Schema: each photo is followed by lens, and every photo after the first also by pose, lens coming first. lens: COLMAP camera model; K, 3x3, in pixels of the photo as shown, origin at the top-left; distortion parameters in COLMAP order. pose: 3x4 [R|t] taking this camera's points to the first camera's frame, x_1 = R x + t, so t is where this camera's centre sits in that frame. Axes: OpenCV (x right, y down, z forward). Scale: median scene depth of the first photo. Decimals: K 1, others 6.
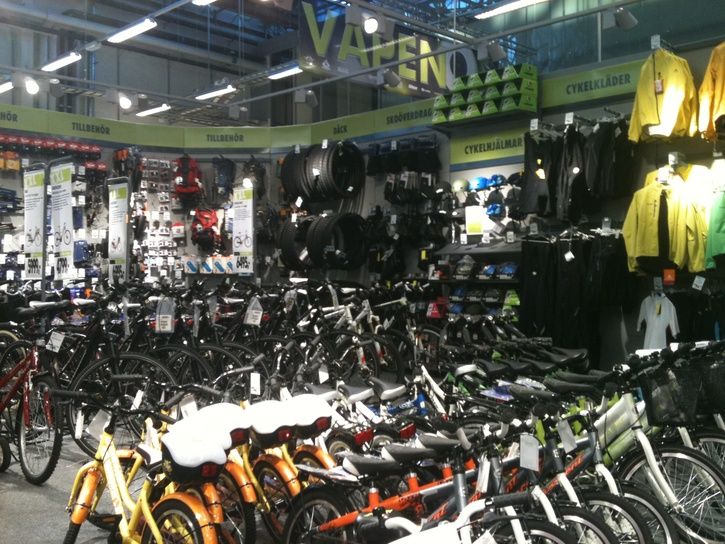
lens RADIAL K [[769.1, 0, 362.5], [0, 769.1, 271.5], [0, 0, 1]] dist [0.017087, 0.000000]
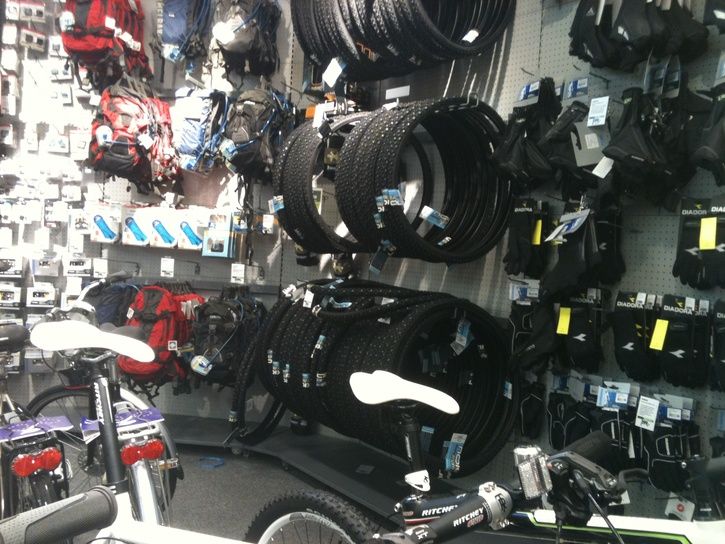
lens RADIAL K [[769.1, 0, 361.7], [0, 769.1, 272.3], [0, 0, 1]] dist [0.017087, 0.000000]
pose [[0.979236, 0.069709, -0.190364, 0.010292], [-0.061645, 0.996945, 0.047965, -0.011828], [0.193126, -0.035234, 0.980541, 0.636107]]
